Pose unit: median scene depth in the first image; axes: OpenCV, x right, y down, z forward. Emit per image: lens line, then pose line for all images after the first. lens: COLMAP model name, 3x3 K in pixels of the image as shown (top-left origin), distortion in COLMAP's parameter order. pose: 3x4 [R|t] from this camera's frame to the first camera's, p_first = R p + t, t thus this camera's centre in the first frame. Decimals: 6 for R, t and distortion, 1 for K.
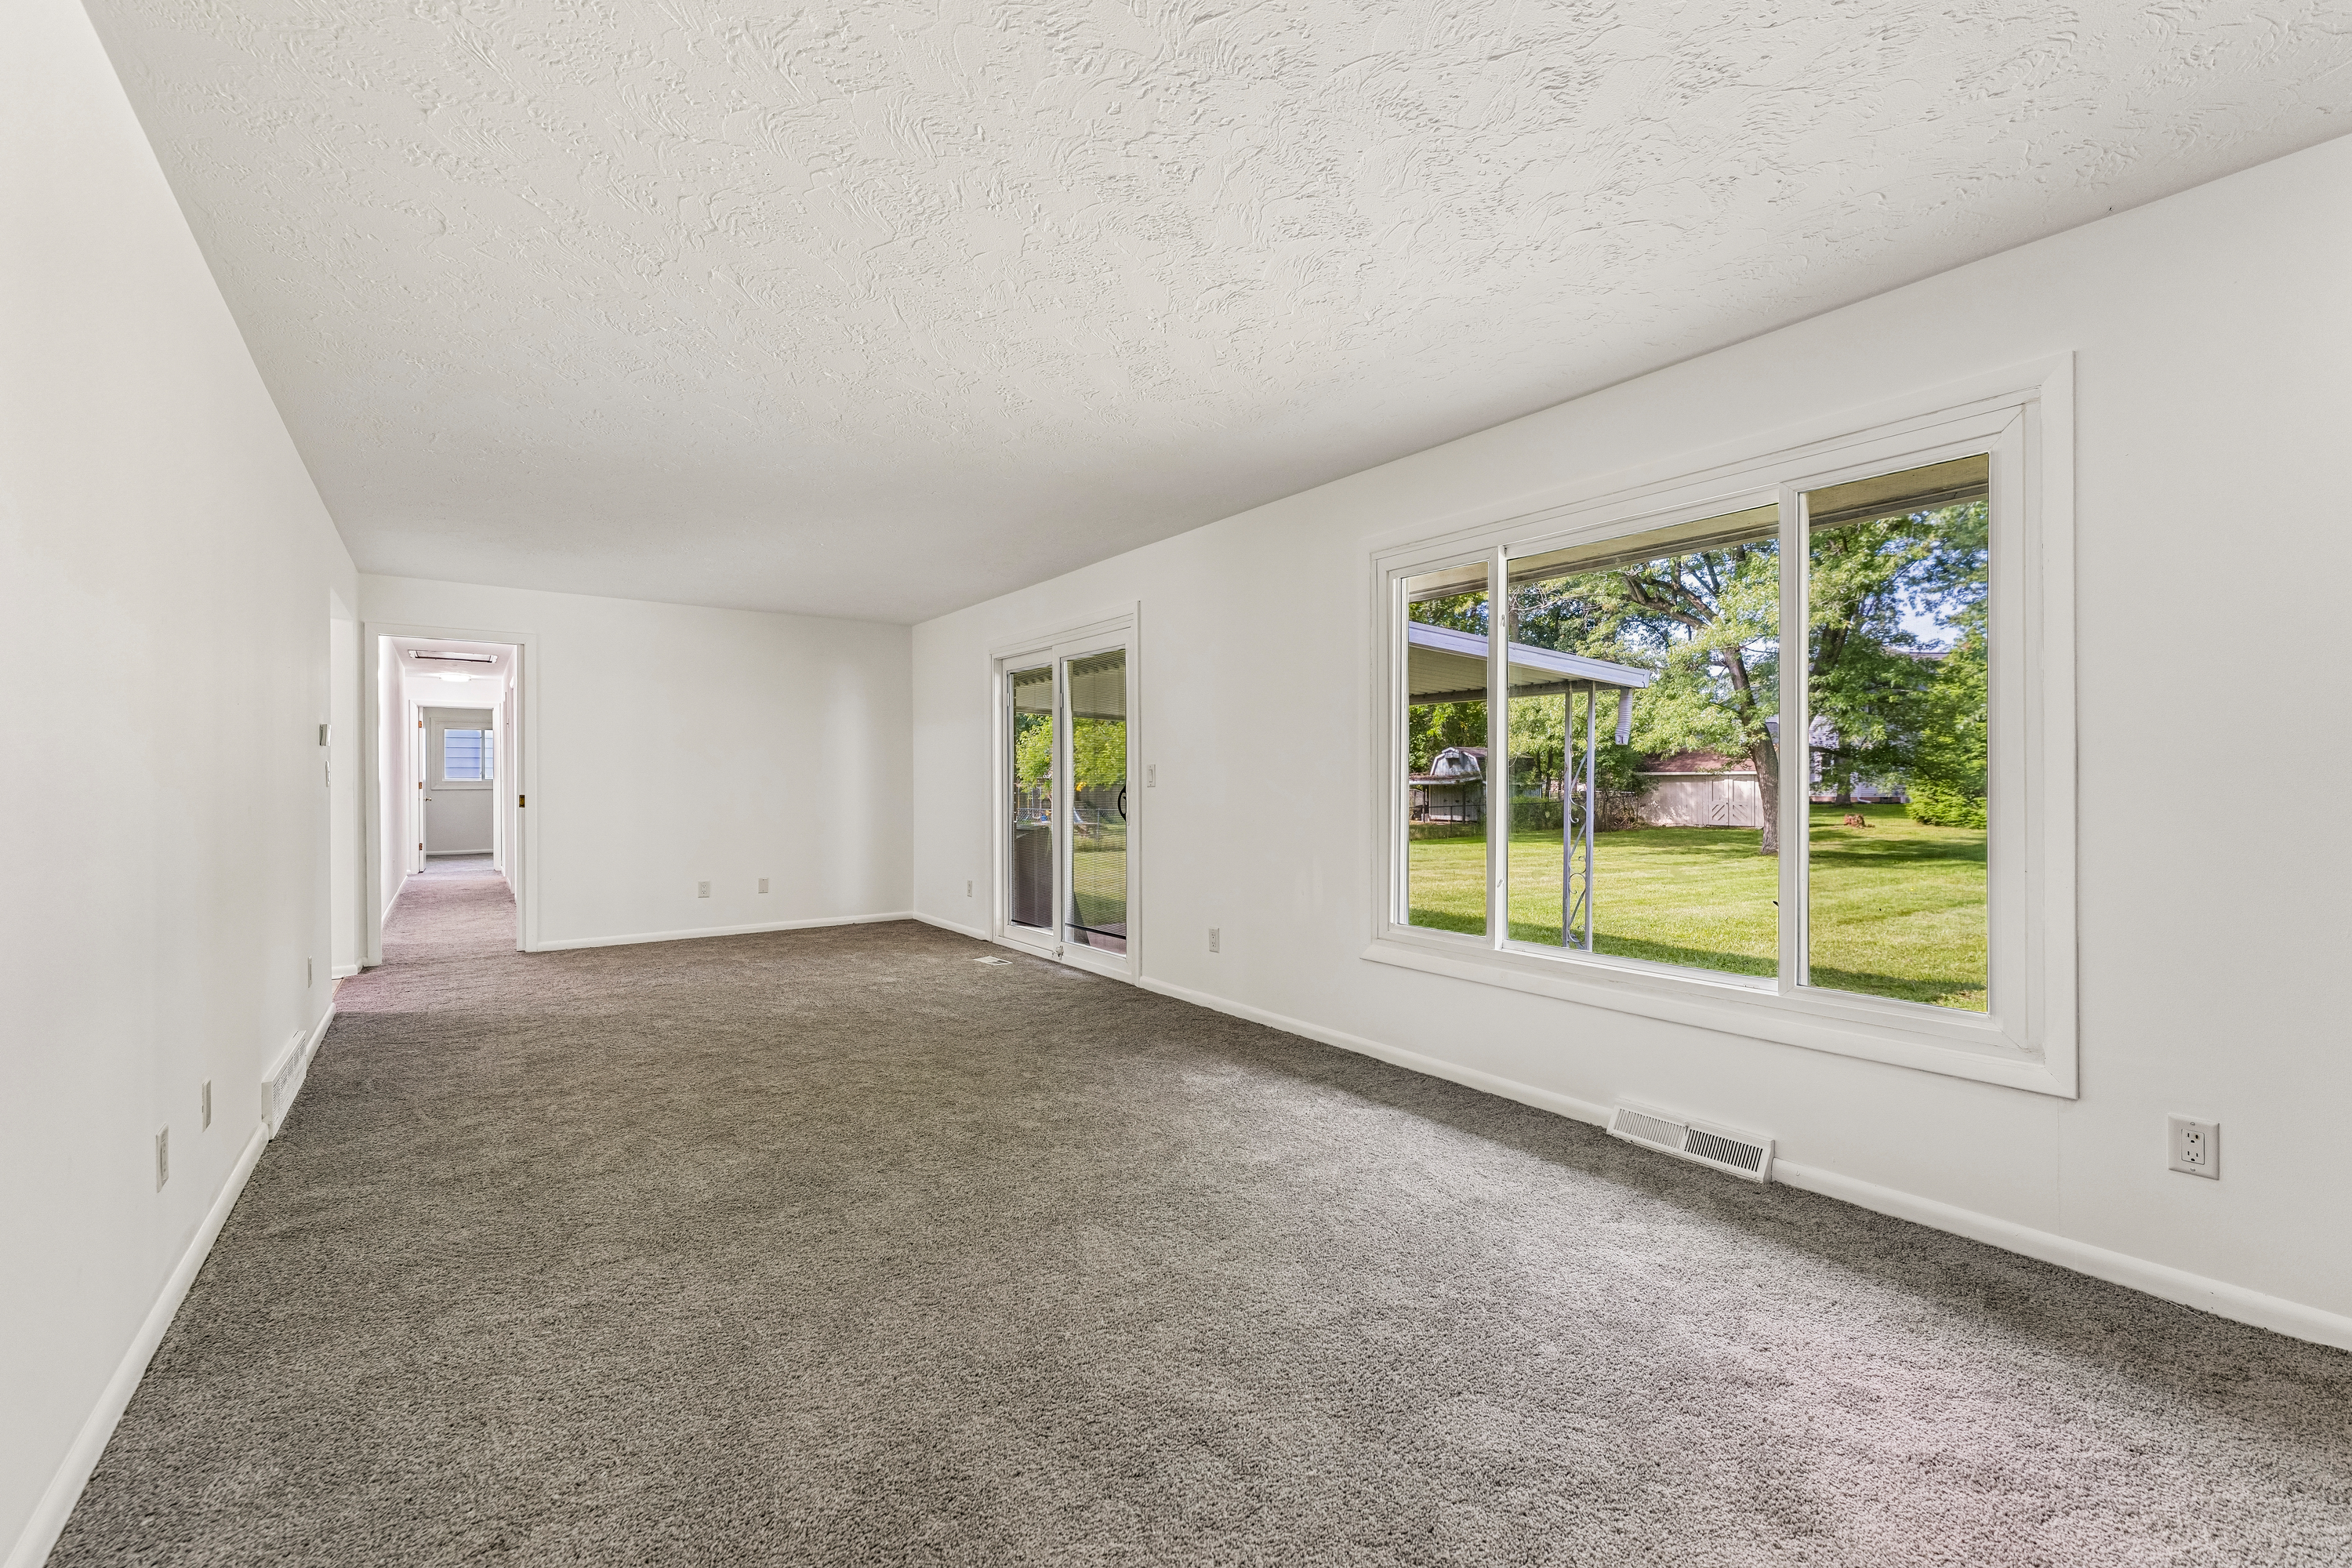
lens RADIAL K [[957.0, 0, 1153.1], [0, 957.0, 783.9], [0, 0, 1]] dist [-0.001108, -0.000242]
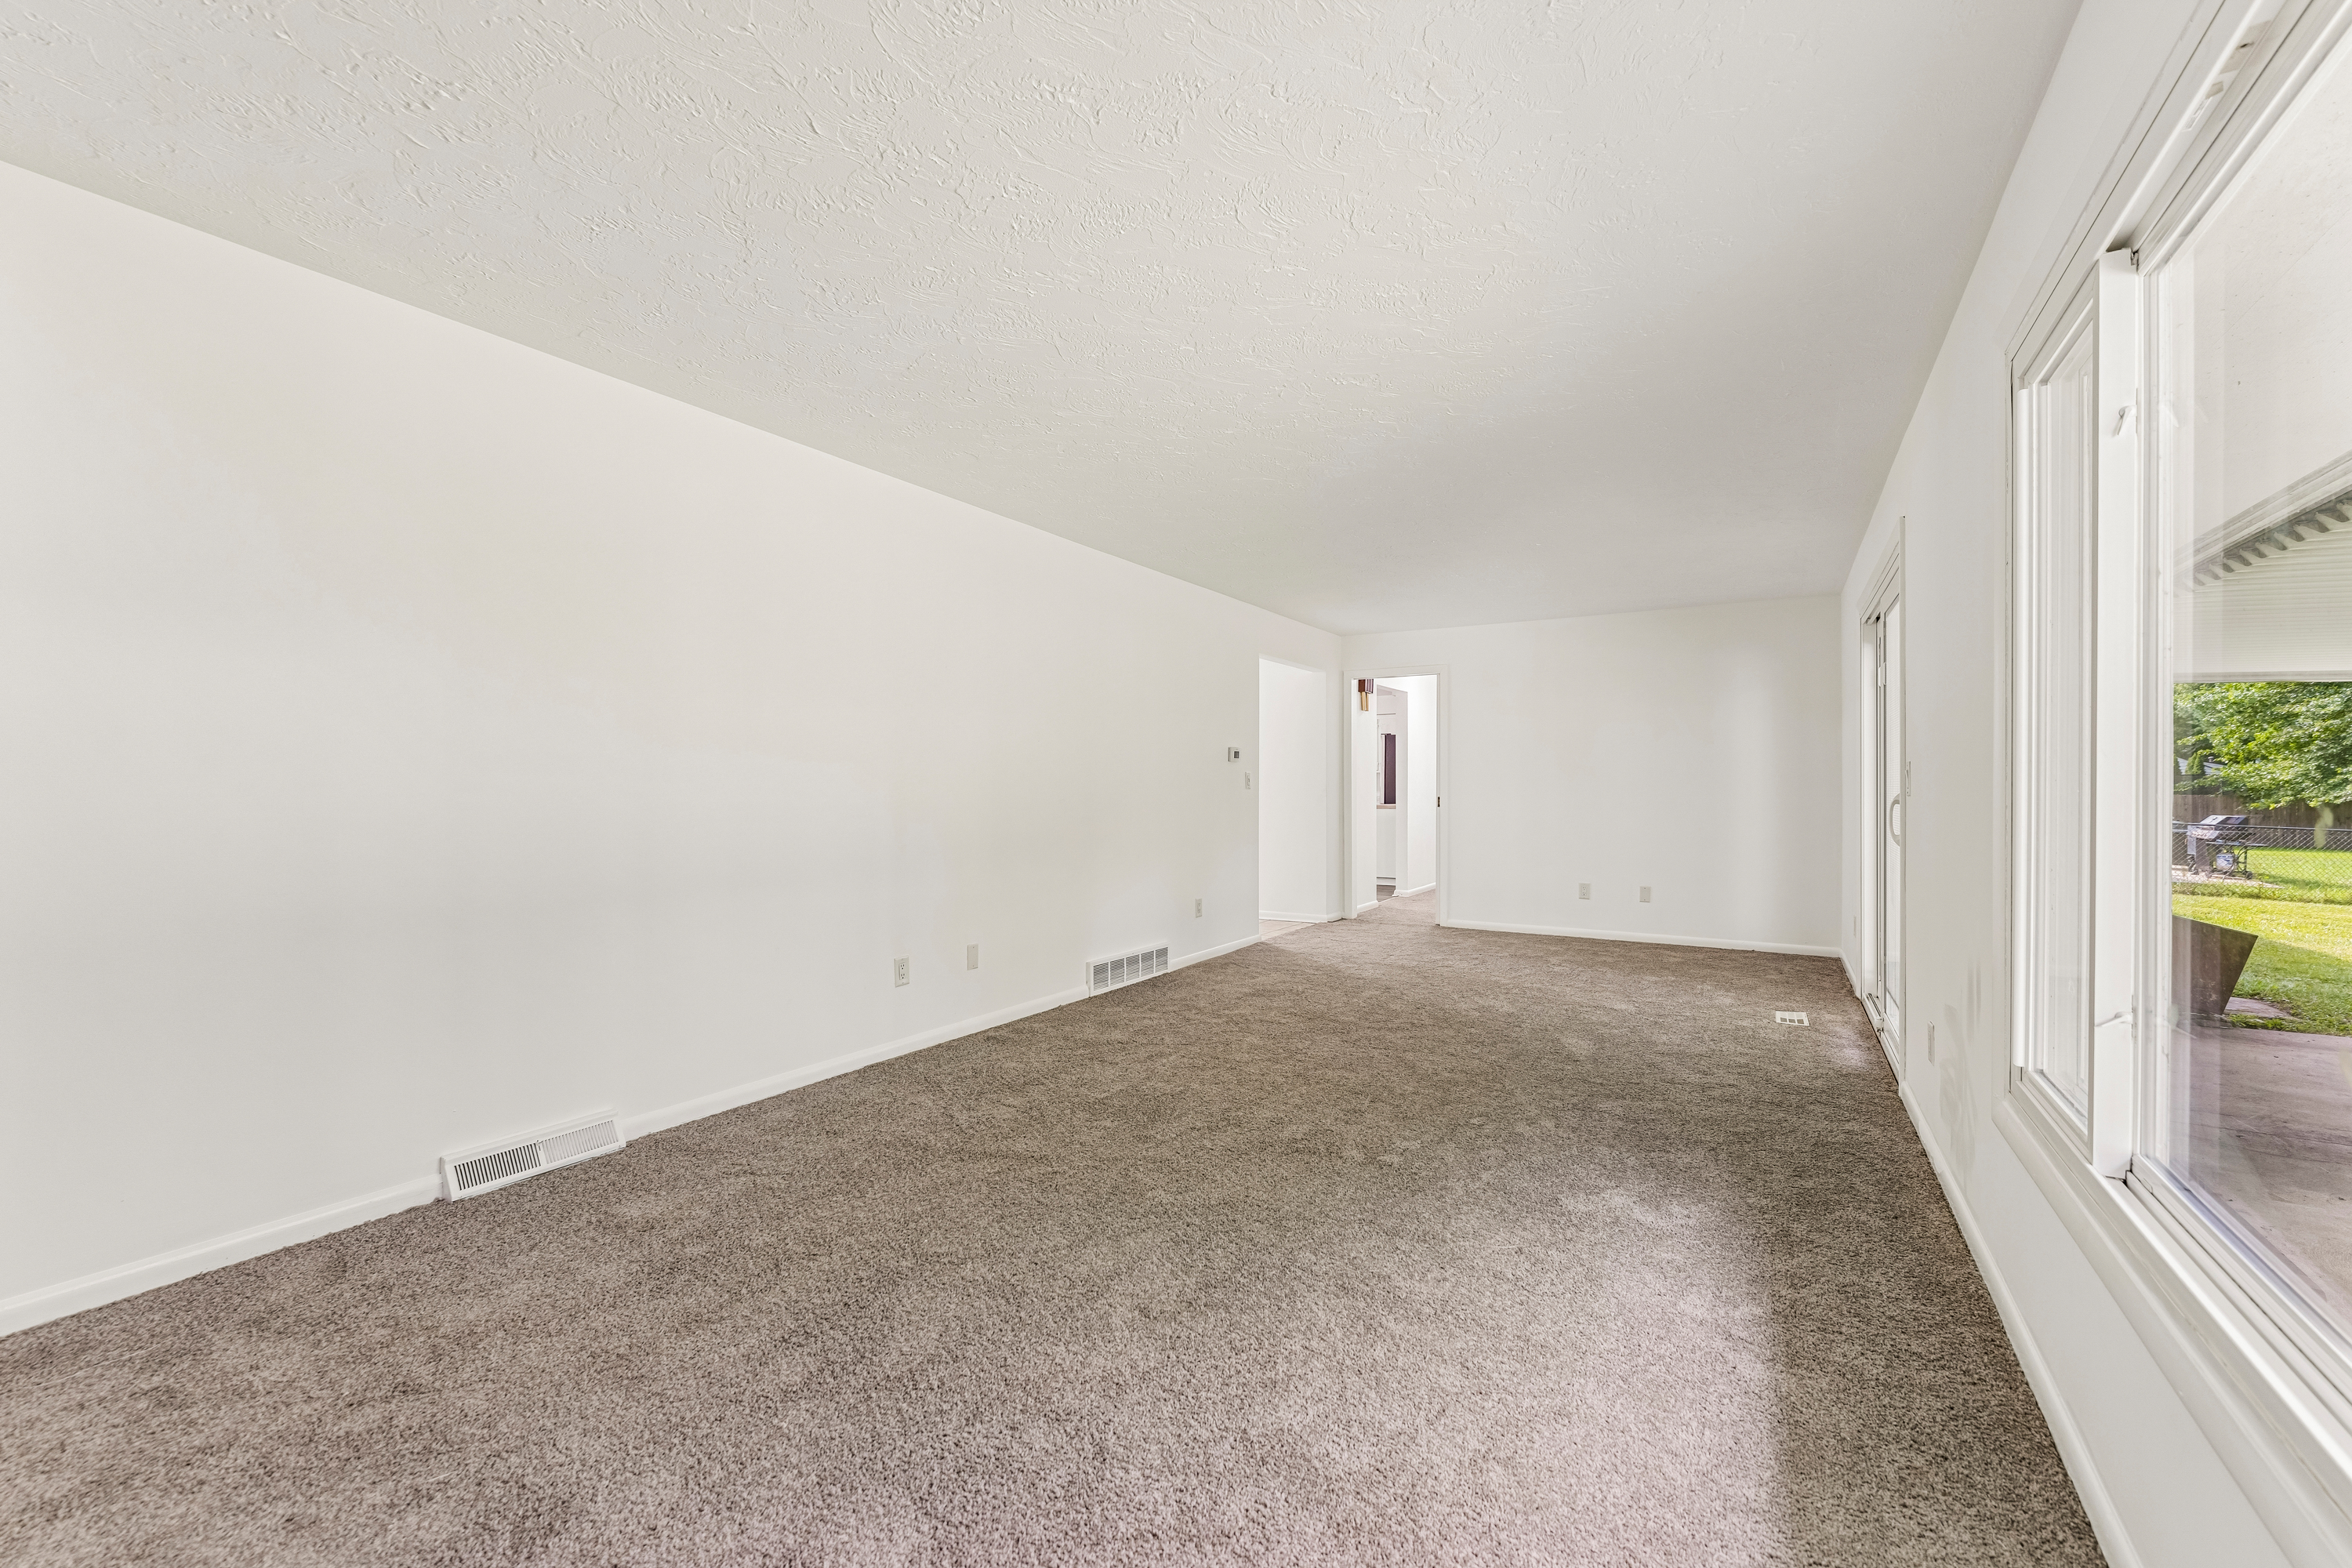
lens RADIAL K [[957.0, 0, 1153.1], [0, 957.0, 783.9], [0, 0, 1]] dist [-0.001108, -0.000242]
pose [[0.398026, 0.008748, -0.917332, 0.584291], [-0.007631, 0.999952, 0.006224, -0.000557], [0.917342, 0.004523, 0.398074, 0.424980]]
